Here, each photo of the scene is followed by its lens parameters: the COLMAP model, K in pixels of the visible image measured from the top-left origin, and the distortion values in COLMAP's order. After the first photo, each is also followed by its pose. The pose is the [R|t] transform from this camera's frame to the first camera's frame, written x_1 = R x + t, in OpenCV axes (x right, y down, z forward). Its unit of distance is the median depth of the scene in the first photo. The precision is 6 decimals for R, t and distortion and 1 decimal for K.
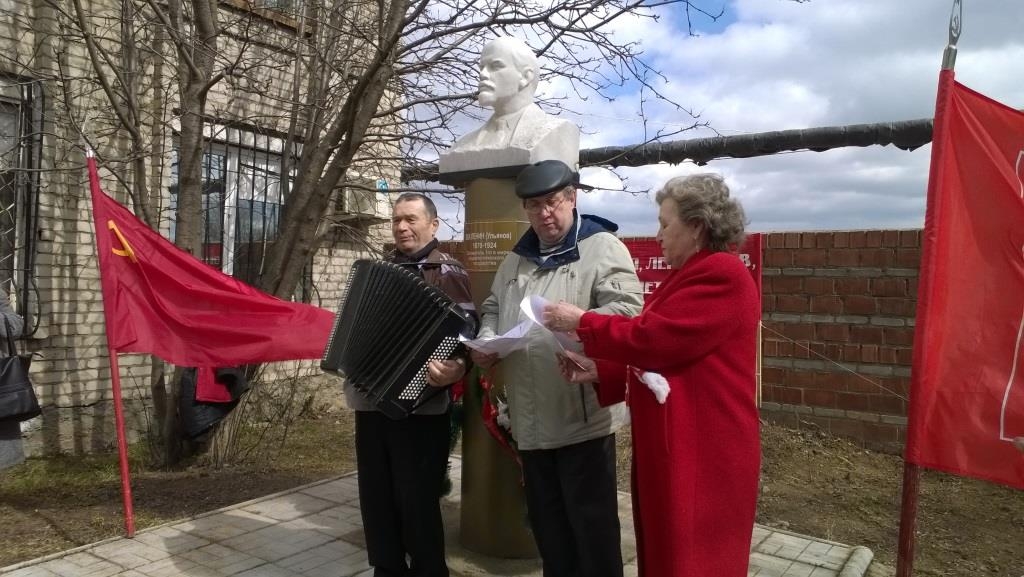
lens RADIAL K [[769.3, 0, 511.1], [0, 769.3, 270.4], [0, 0, 1]] dist [0.142892, -0.109155]
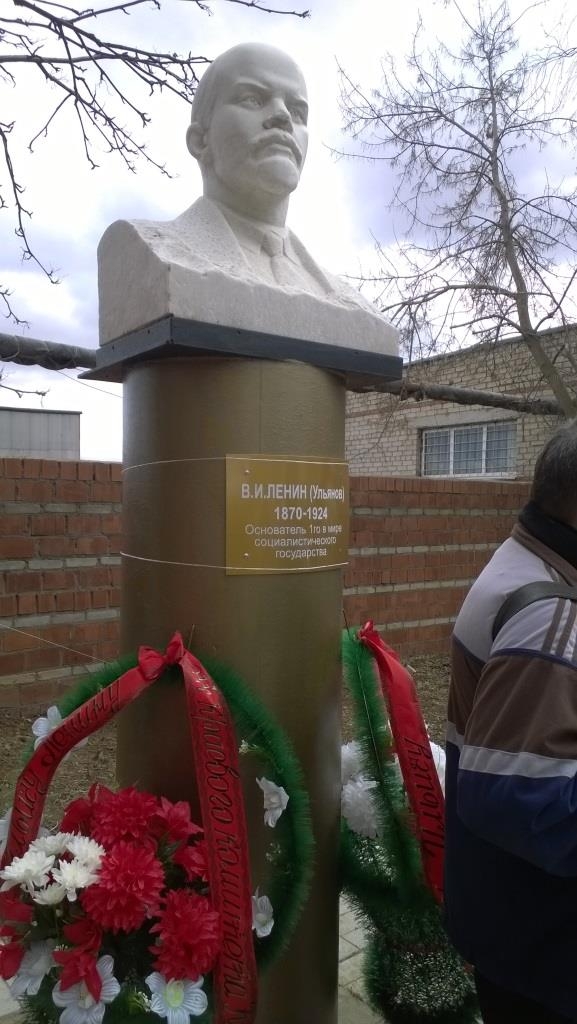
lens RADIAL K [[769.3, 0, 289.8], [0, 769.3, 515.5], [0, 0, 1]] dist [0.142892, -0.109155]
pose [[0.308884, -0.034997, 0.950456, -0.259115], [-0.011879, 0.999103, 0.040649, -0.027365], [-0.951026, -0.023846, 0.308191, 0.478866]]
